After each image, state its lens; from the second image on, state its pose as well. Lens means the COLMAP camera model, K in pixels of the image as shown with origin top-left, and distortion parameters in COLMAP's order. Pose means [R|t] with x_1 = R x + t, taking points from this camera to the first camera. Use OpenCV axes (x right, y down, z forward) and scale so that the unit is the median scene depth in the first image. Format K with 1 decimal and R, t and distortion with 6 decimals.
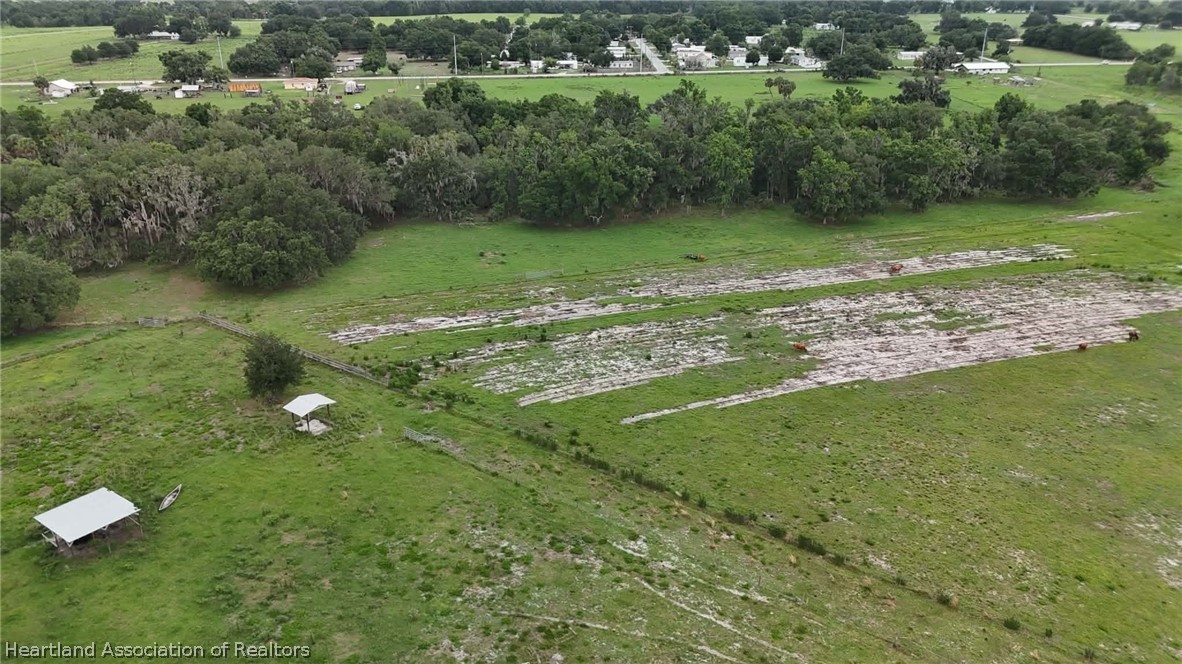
lens RADIAL K [[882.3, 0, 590.7], [0, 882.3, 343.5], [0, 0, 1]] dist [0.040005, -0.006787]
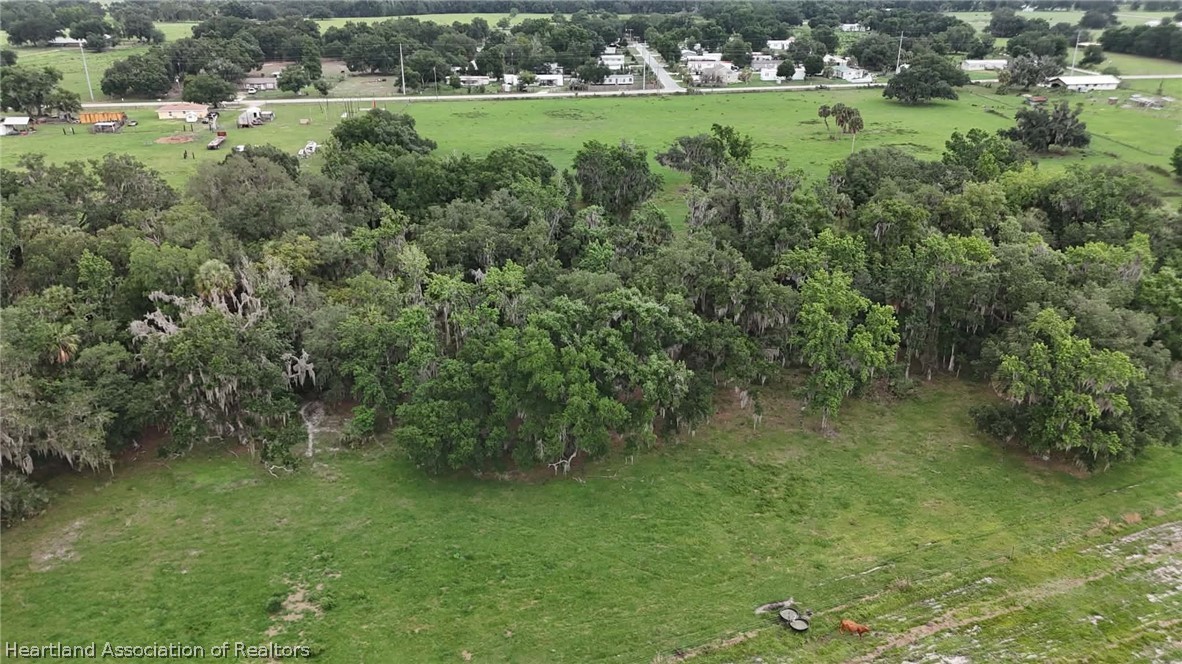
lens RADIAL K [[882.3, 0, 590.7], [0, 882.3, 343.5], [0, 0, 1]] dist [0.040005, -0.006787]
pose [[0.999993, -0.003758, 0.000644, 0.009269], [0.003758, 0.999993, 0.000830, -0.091462], [-0.000647, -0.000827, 0.999999, 0.240480]]
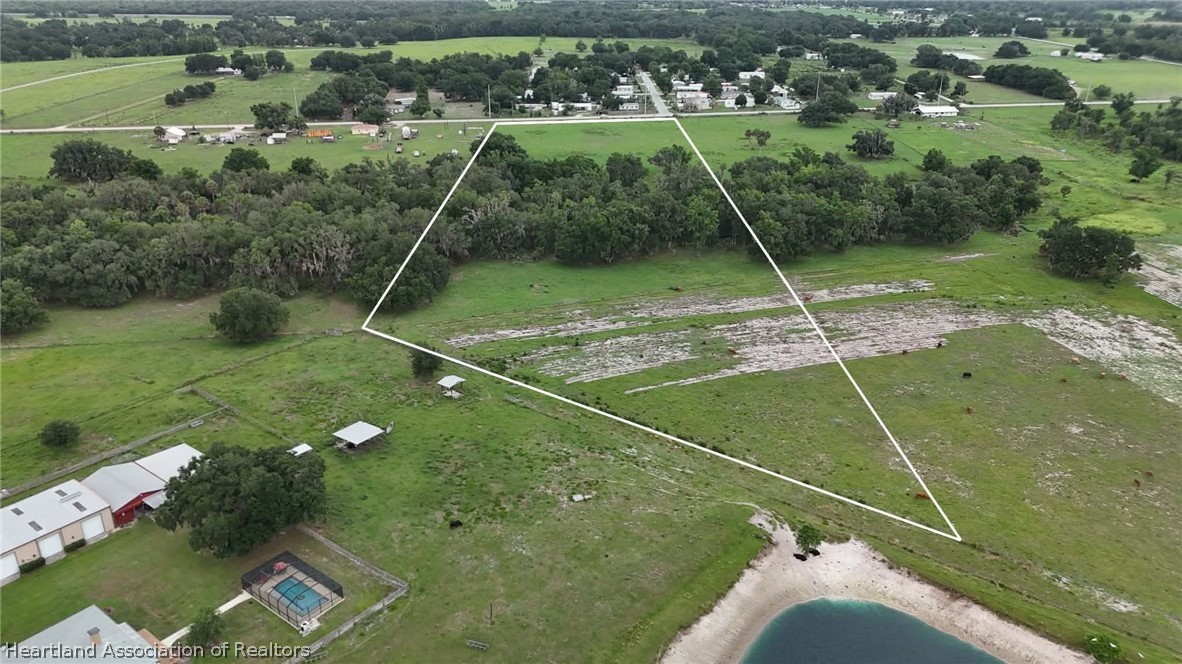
lens RADIAL K [[881.3, 0, 591.0], [0, 881.3, 332.0], [0, 0, 1]] dist [0.092919, -0.088802]
pose [[0.999953, 0.004925, -0.008380, -0.004660], [-0.005011, 0.999935, -0.010280, -0.003587], [0.008329, 0.010322, 0.999912, -0.195847]]
